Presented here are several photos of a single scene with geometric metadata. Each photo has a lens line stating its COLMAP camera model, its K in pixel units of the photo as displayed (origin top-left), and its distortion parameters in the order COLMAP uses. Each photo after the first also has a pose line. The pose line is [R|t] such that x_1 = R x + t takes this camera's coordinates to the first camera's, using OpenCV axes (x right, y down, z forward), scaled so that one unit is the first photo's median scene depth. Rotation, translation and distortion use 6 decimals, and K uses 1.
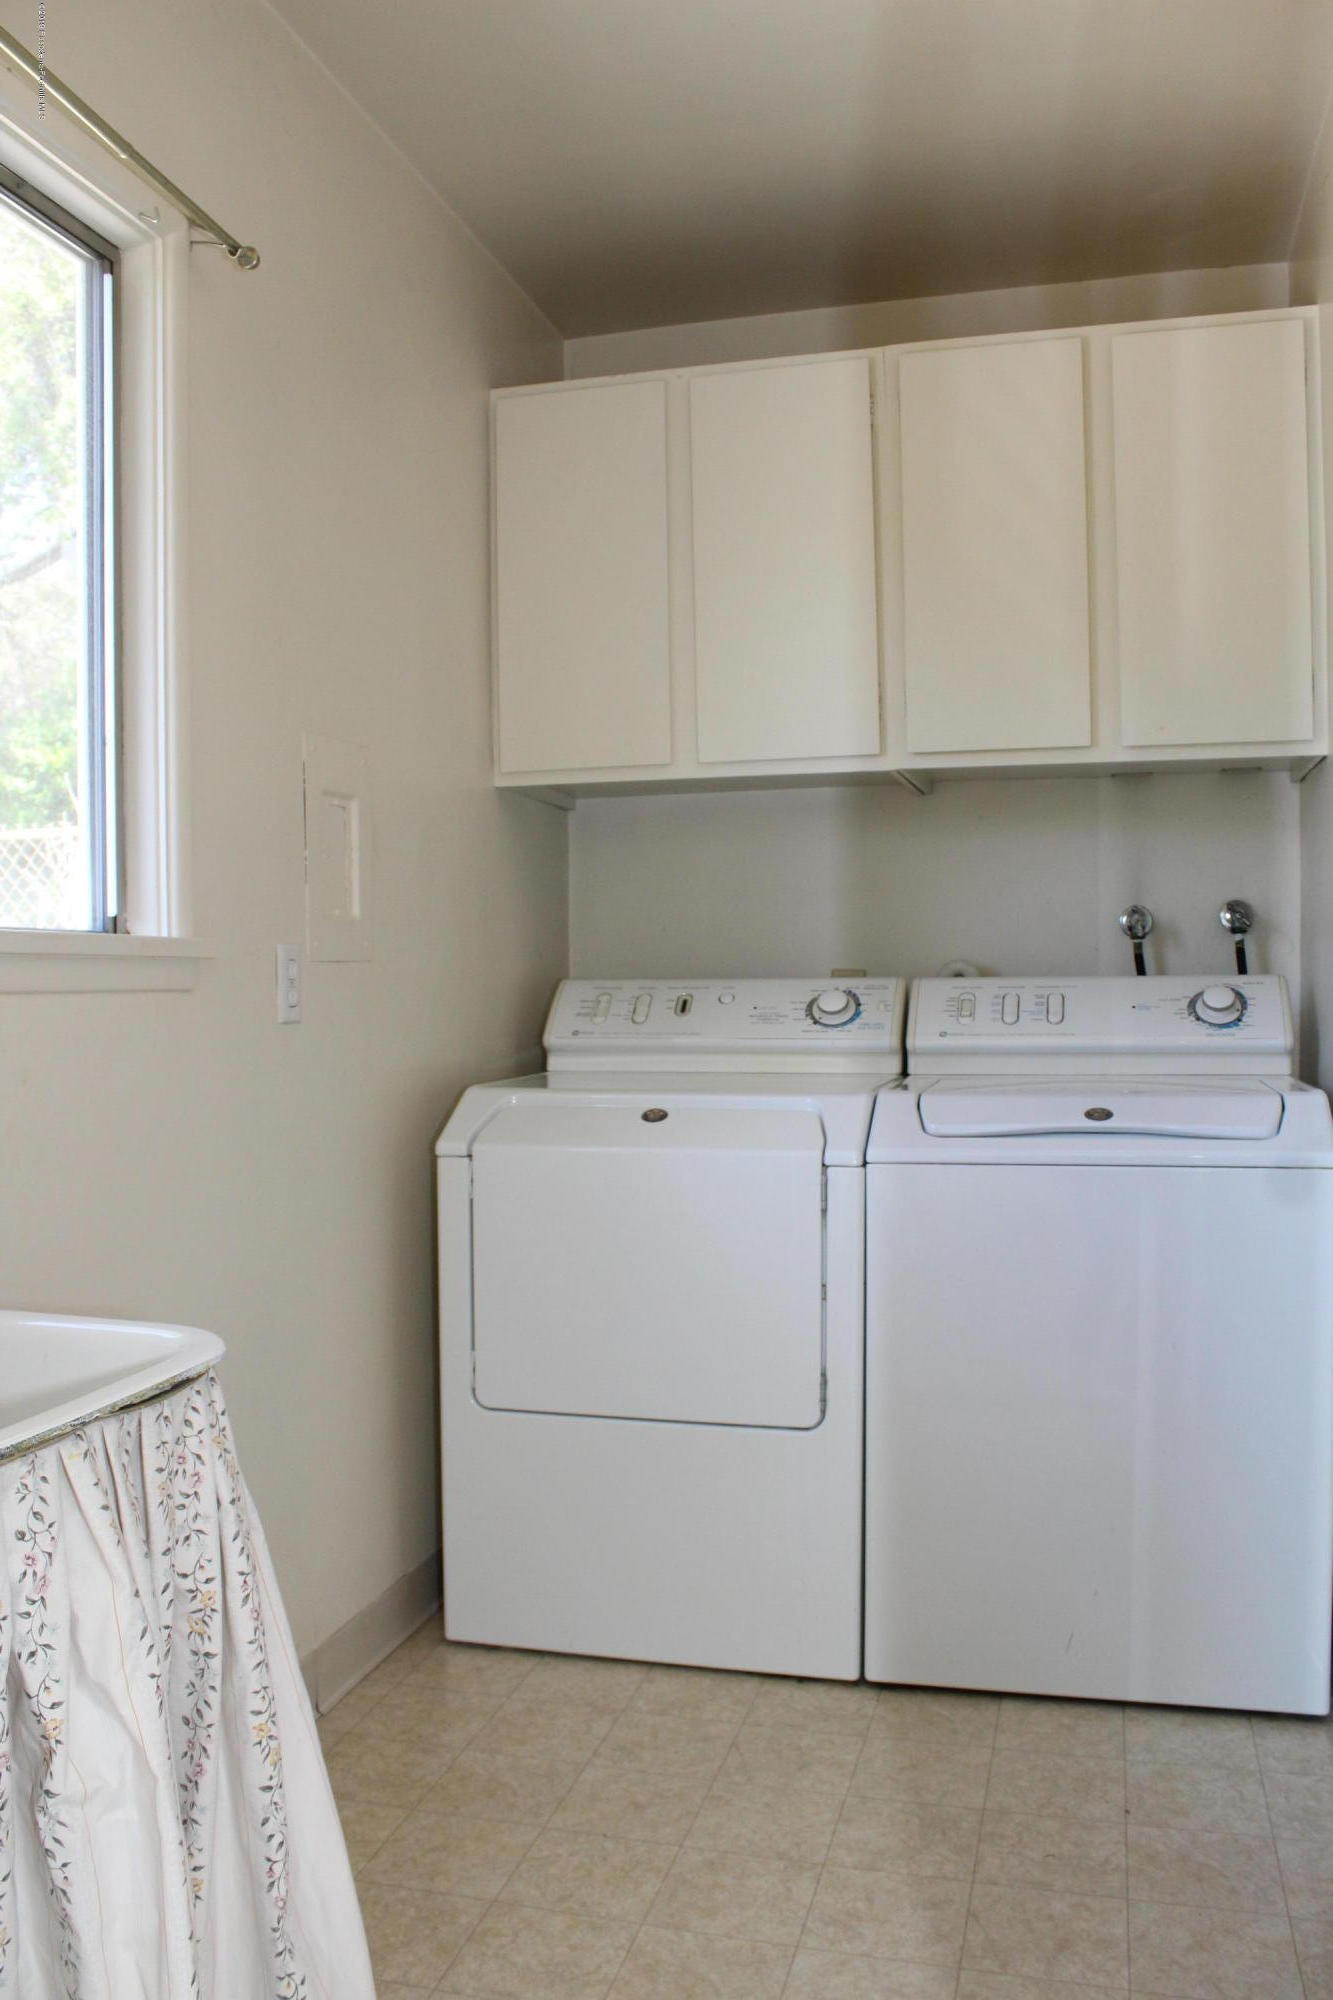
lens RADIAL K [[1691.0, 0, 667.1], [0, 1691.0, 998.0], [0, 0, 1]] dist [-0.109481, 0.001925]
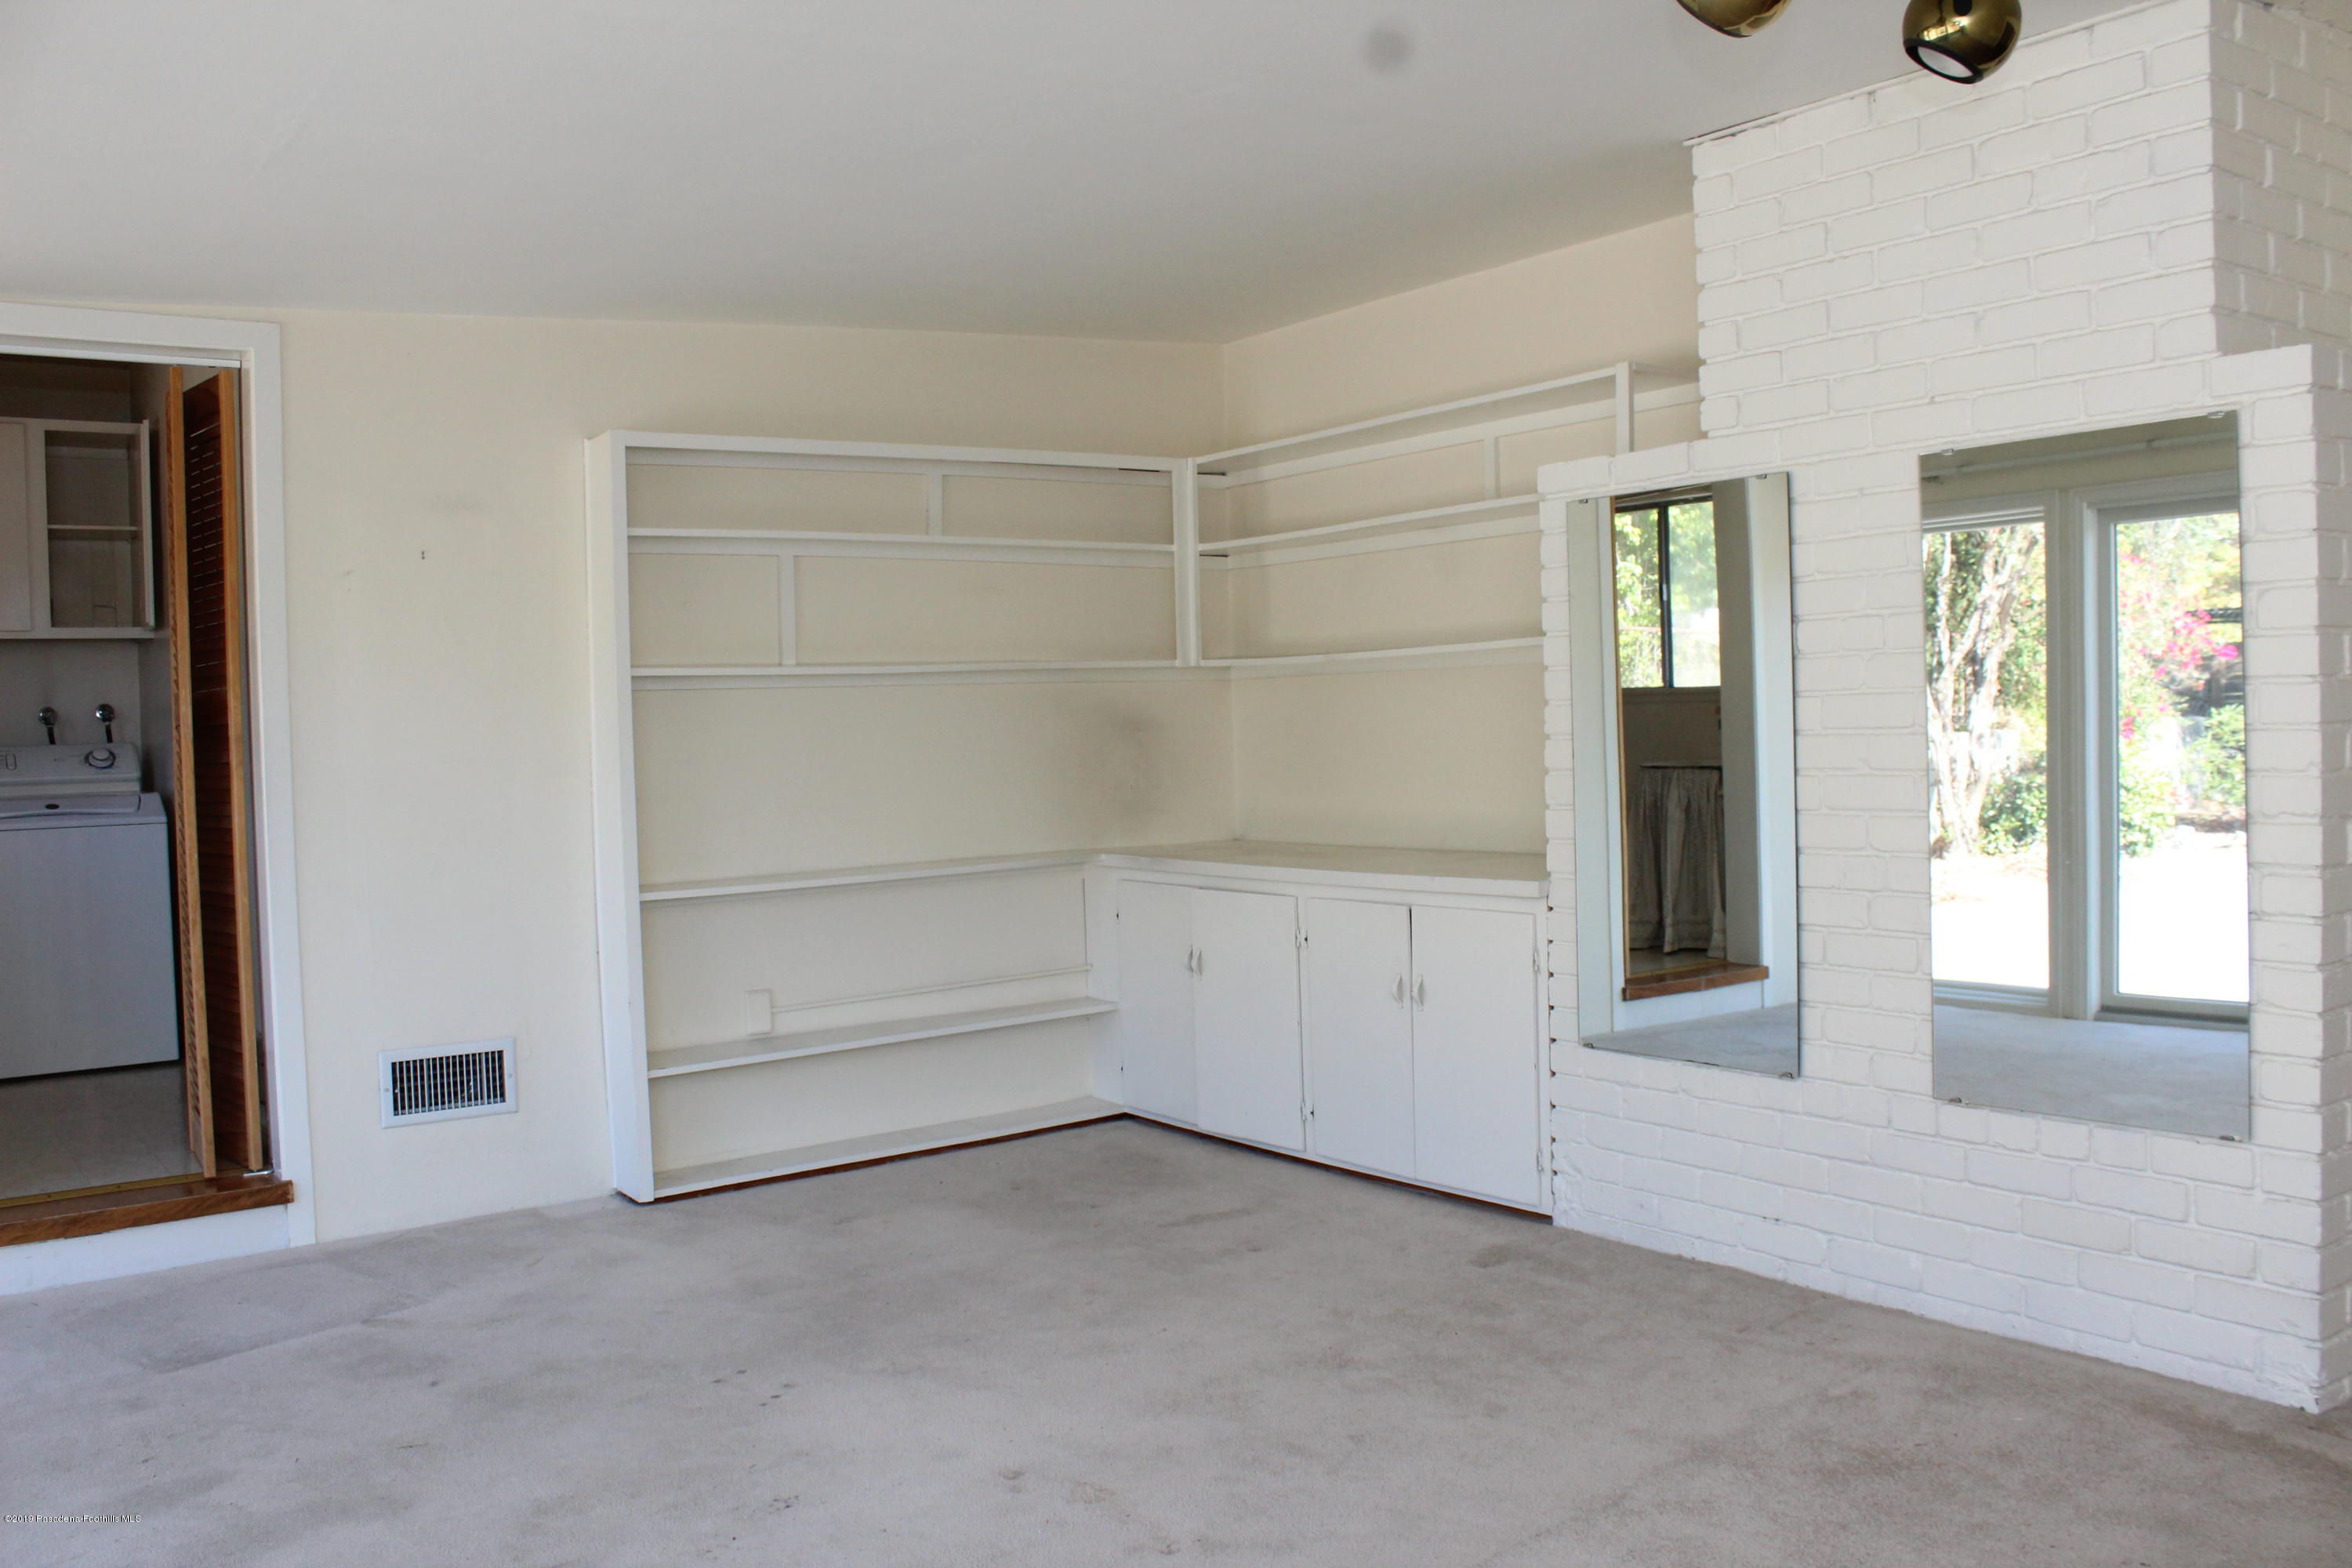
lens RADIAL K [[1988.7, 0, 1177.8], [0, 1988.7, 783.3], [0, 0, 1]] dist [-0.109481, 0.001925]
pose [[0.637505, -0.026392, 0.769994, -0.580722], [0.030484, 0.999495, 0.009019, 0.050164], [-0.769843, 0.017723, 0.637987, -1.367689]]
